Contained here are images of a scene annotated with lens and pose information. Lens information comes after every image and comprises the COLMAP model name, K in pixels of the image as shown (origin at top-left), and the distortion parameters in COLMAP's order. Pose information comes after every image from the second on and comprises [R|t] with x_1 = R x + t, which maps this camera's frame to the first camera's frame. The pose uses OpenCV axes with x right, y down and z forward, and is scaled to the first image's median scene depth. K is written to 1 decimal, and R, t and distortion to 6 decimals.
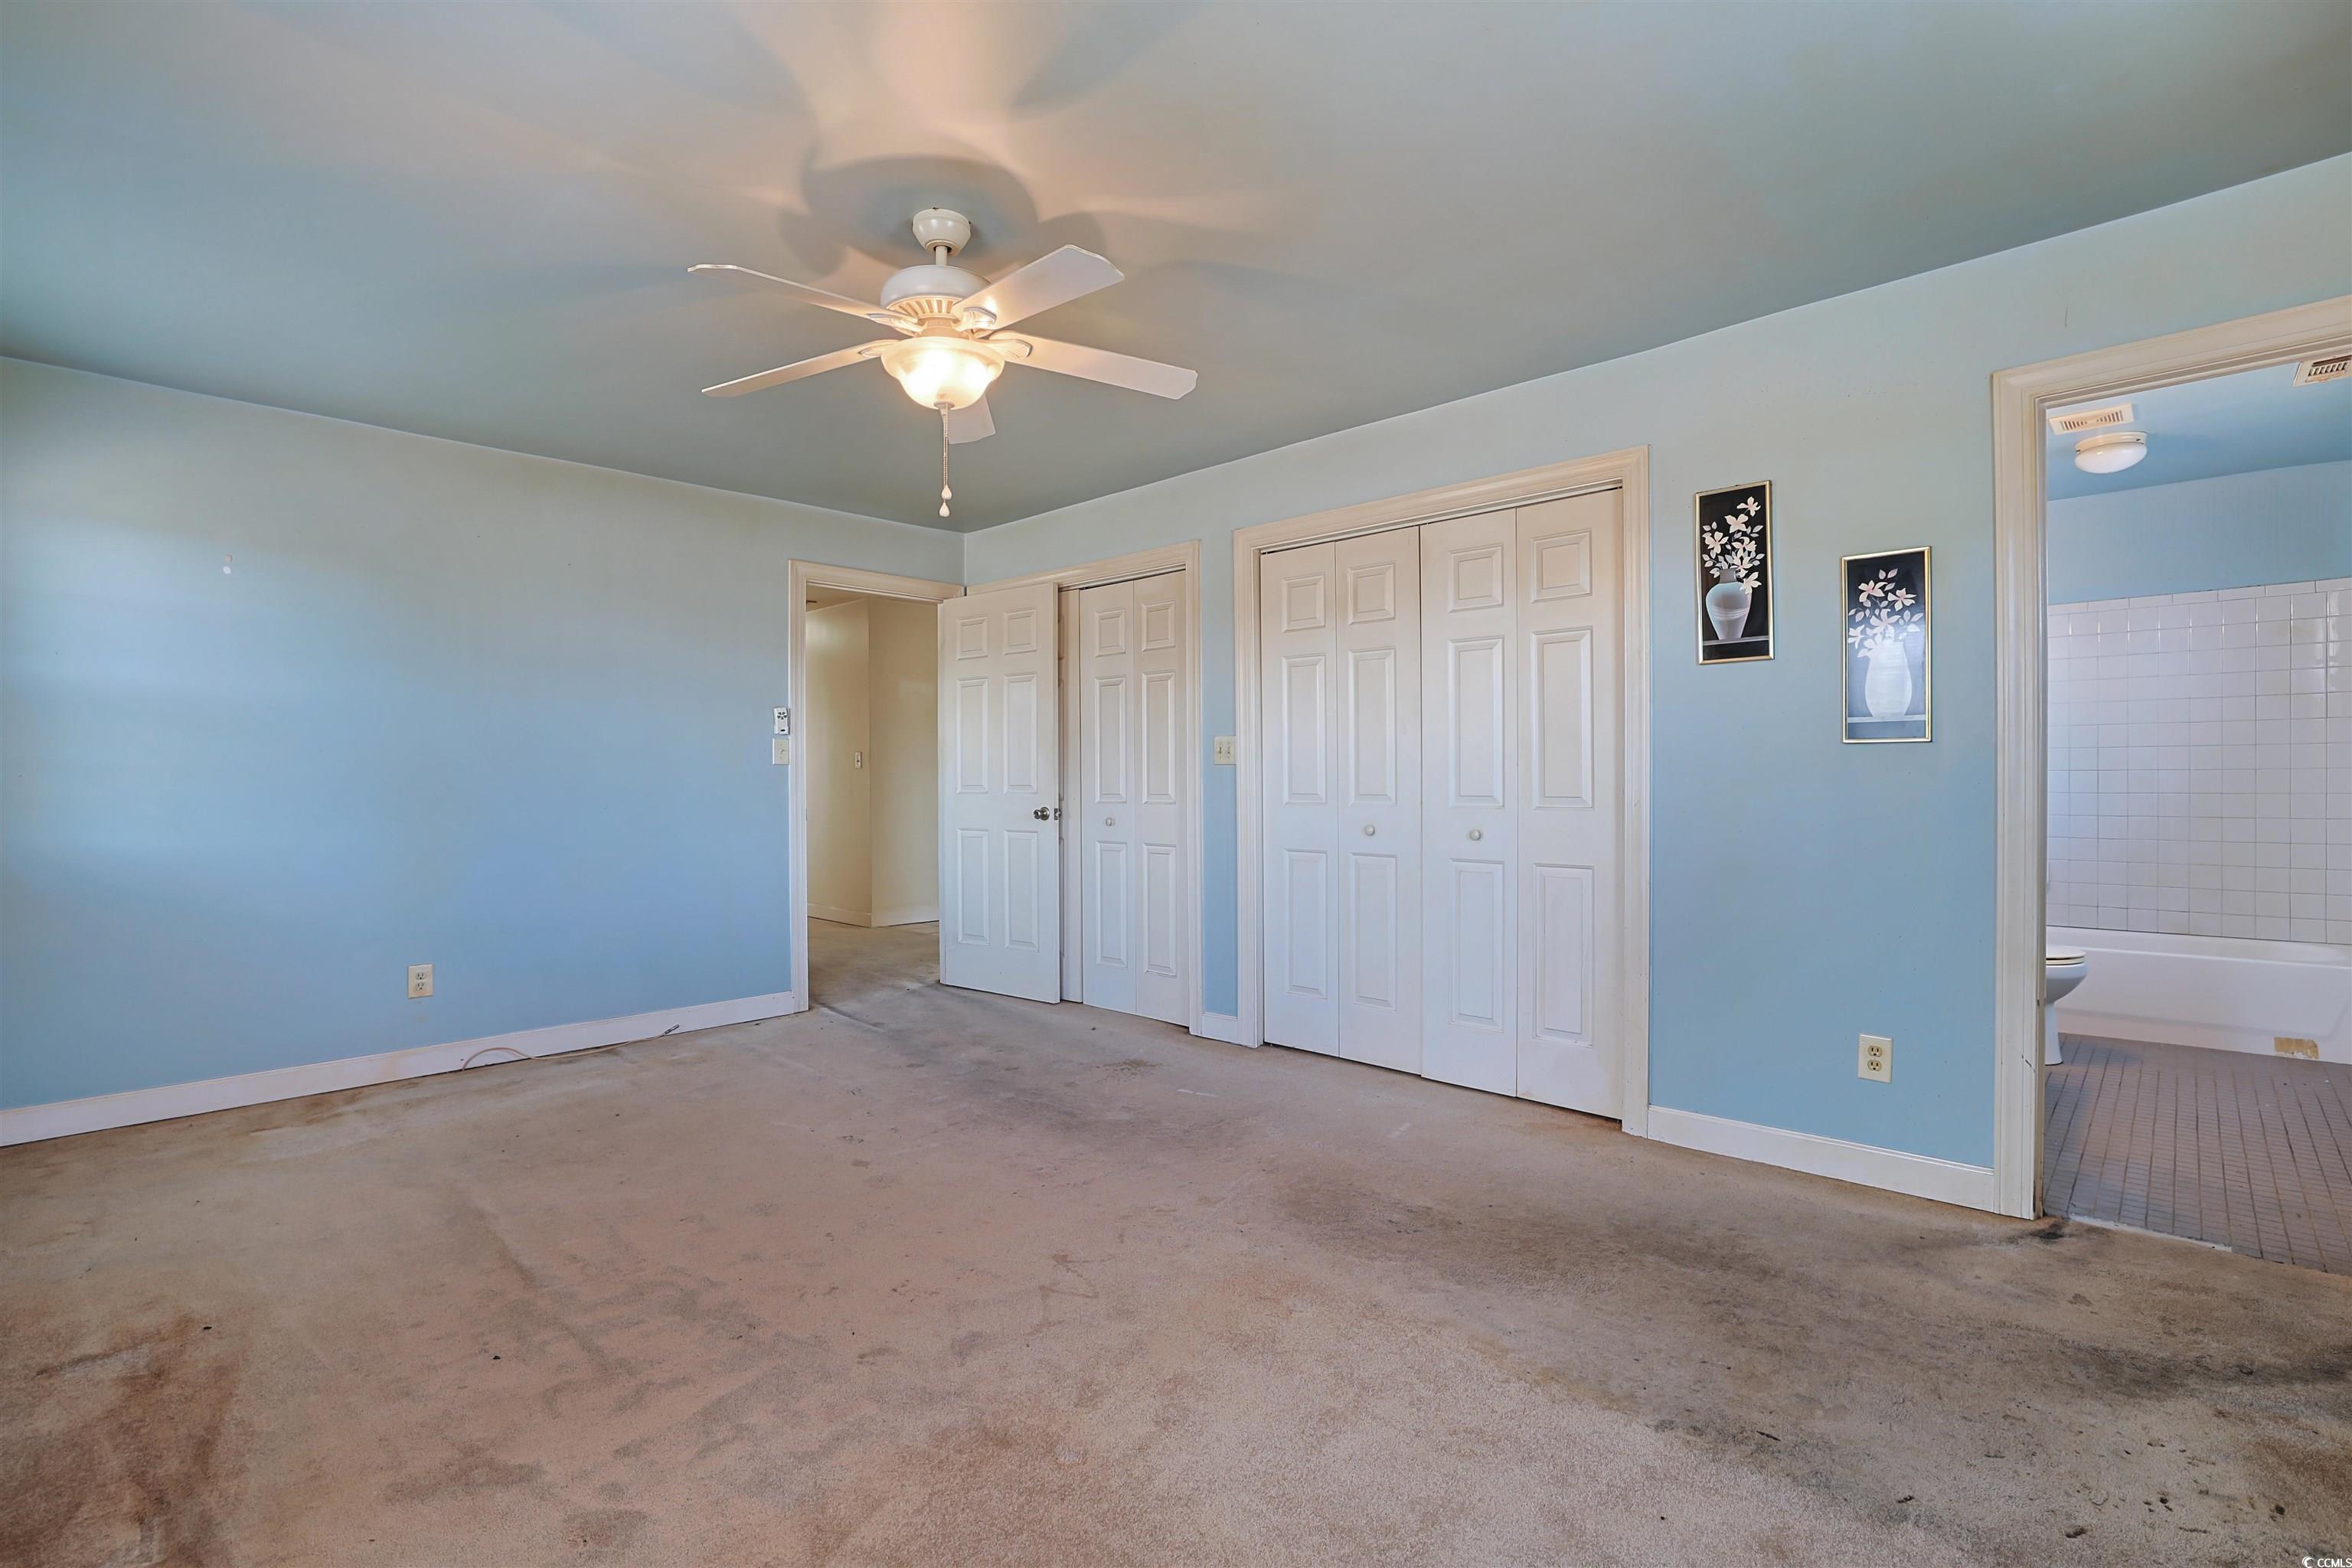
lens RADIAL K [[1129.7, 0, 1176.0], [0, 1129.7, 784.0], [0, 0, 1]] dist [-0.064395, -0.000167]
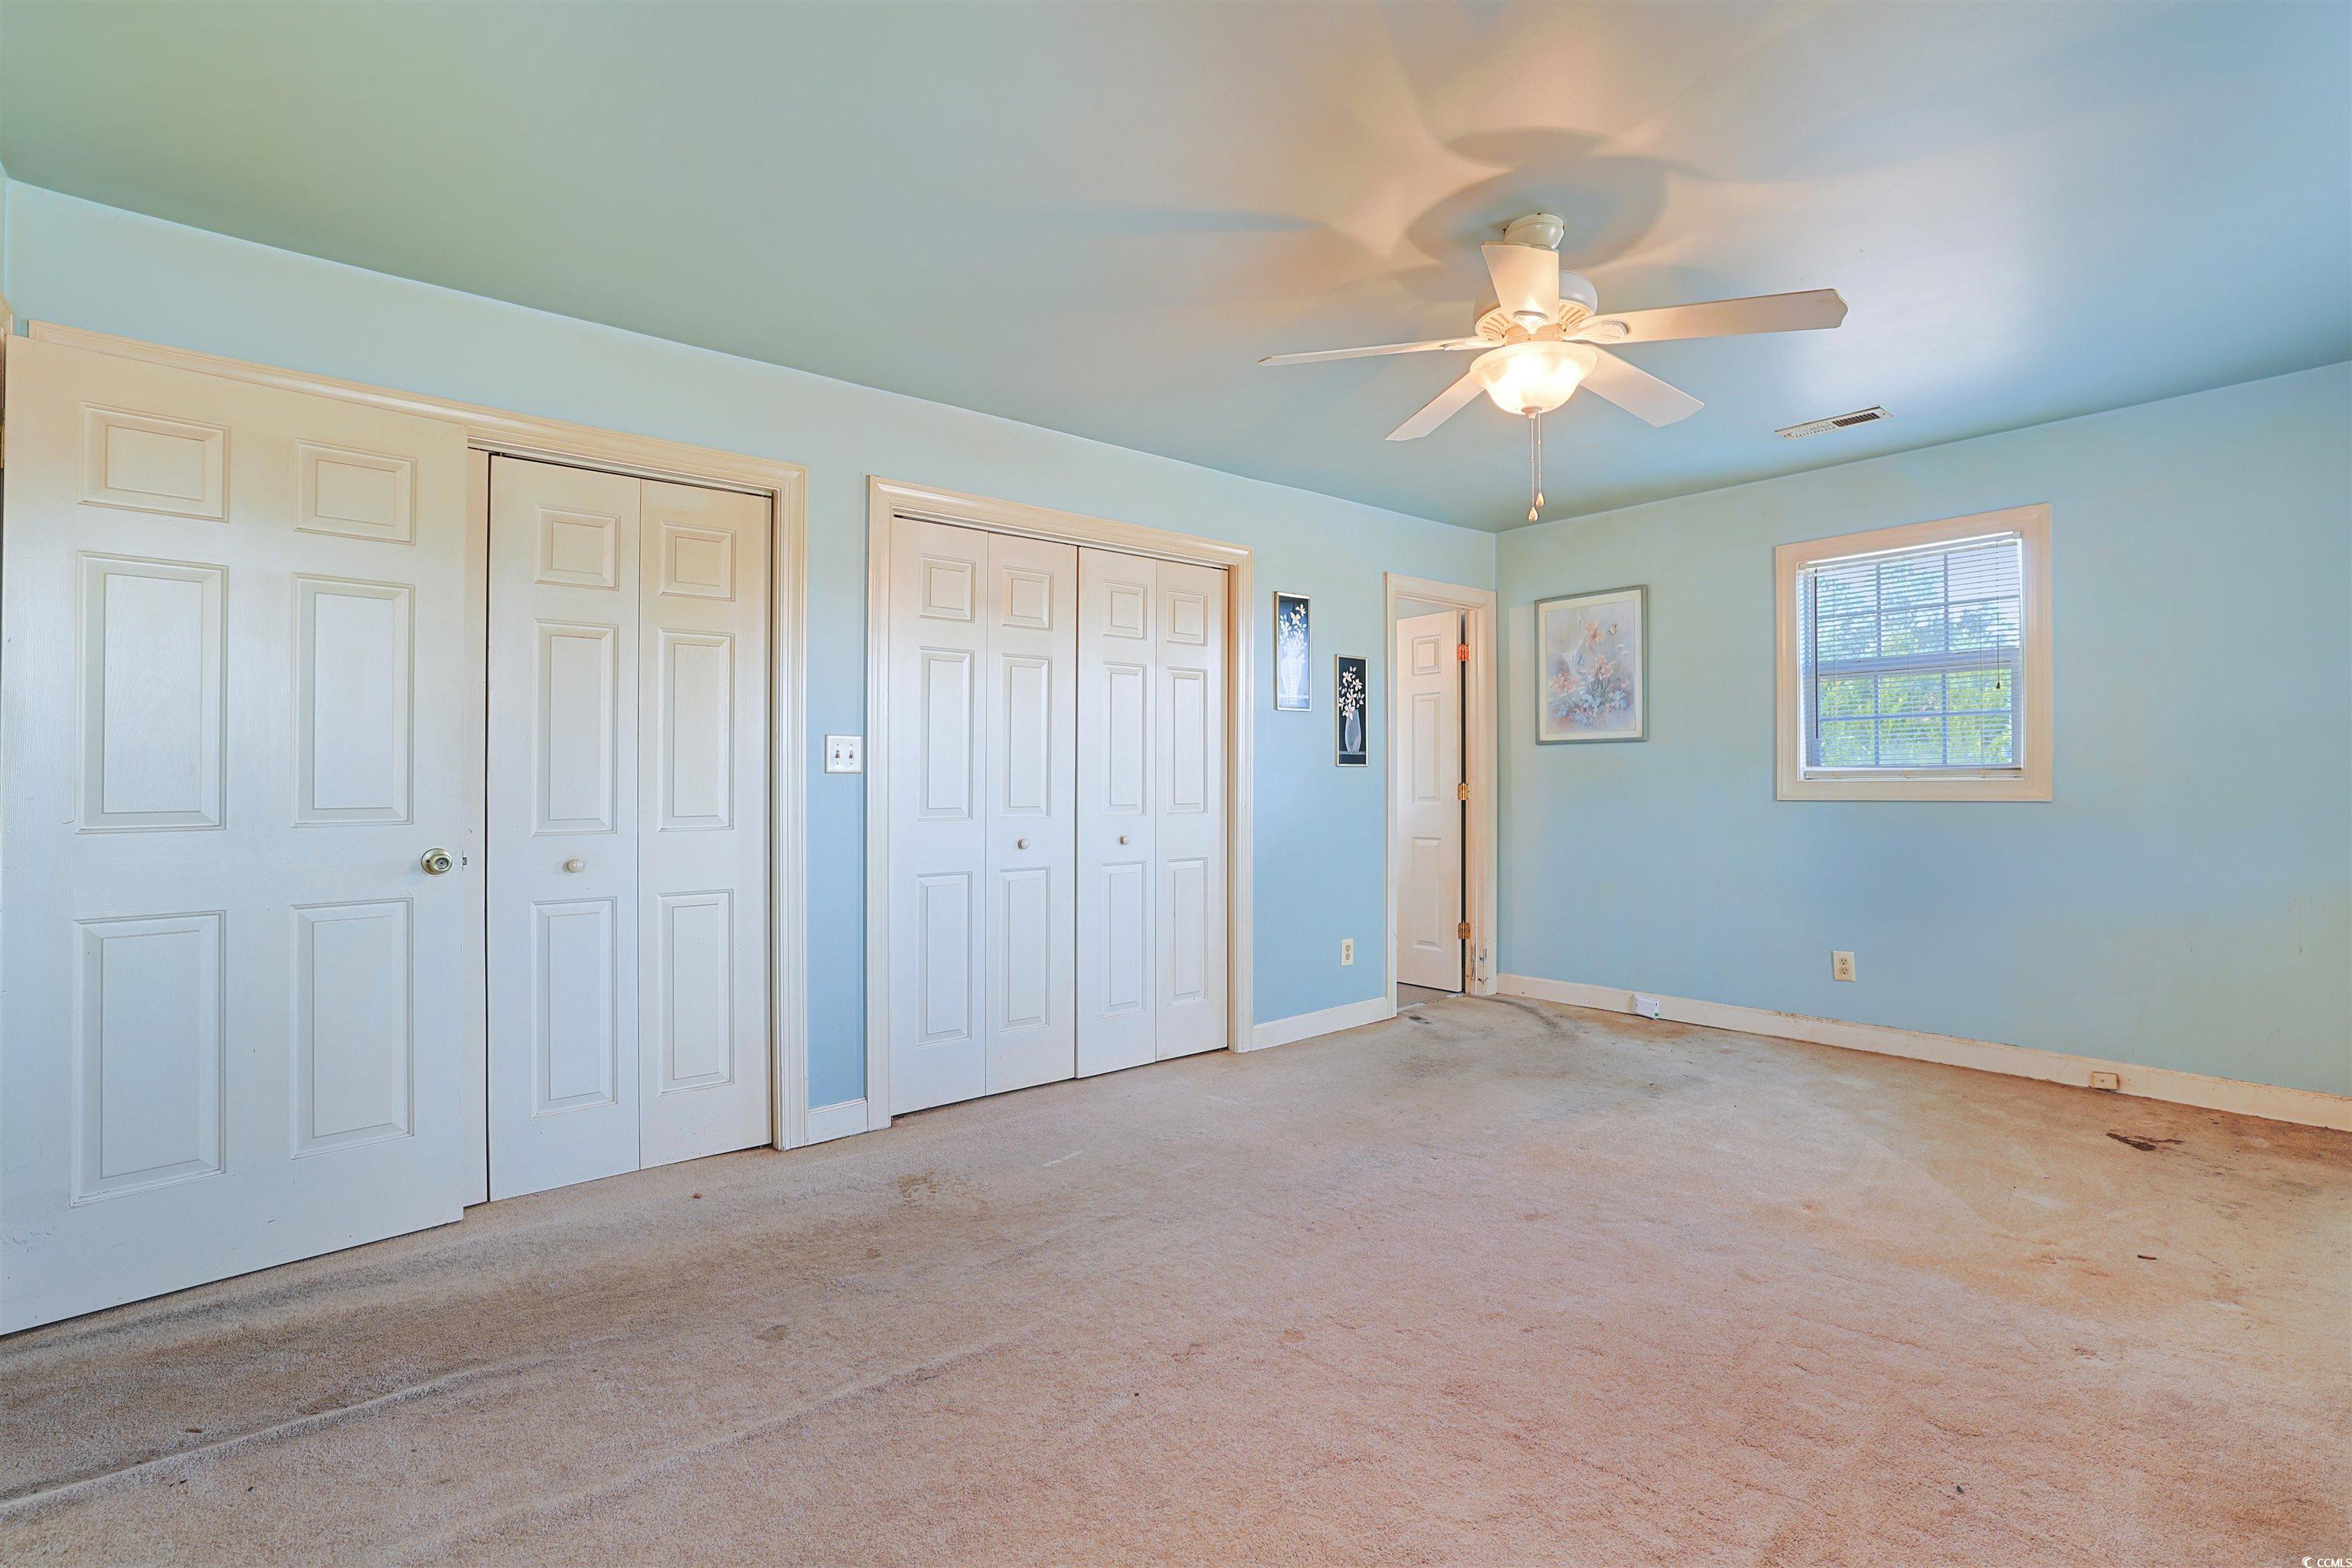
lens RADIAL K [[1129.7, 0, 1176.0], [0, 1129.7, 784.0], [0, 0, 1]] dist [-0.064395, -0.000167]
pose [[0.051077, 0.006987, 0.998670, -0.855960], [0.015547, 0.999849, -0.007790, -0.000751], [-0.998574, 0.015924, 0.050960, 0.896846]]
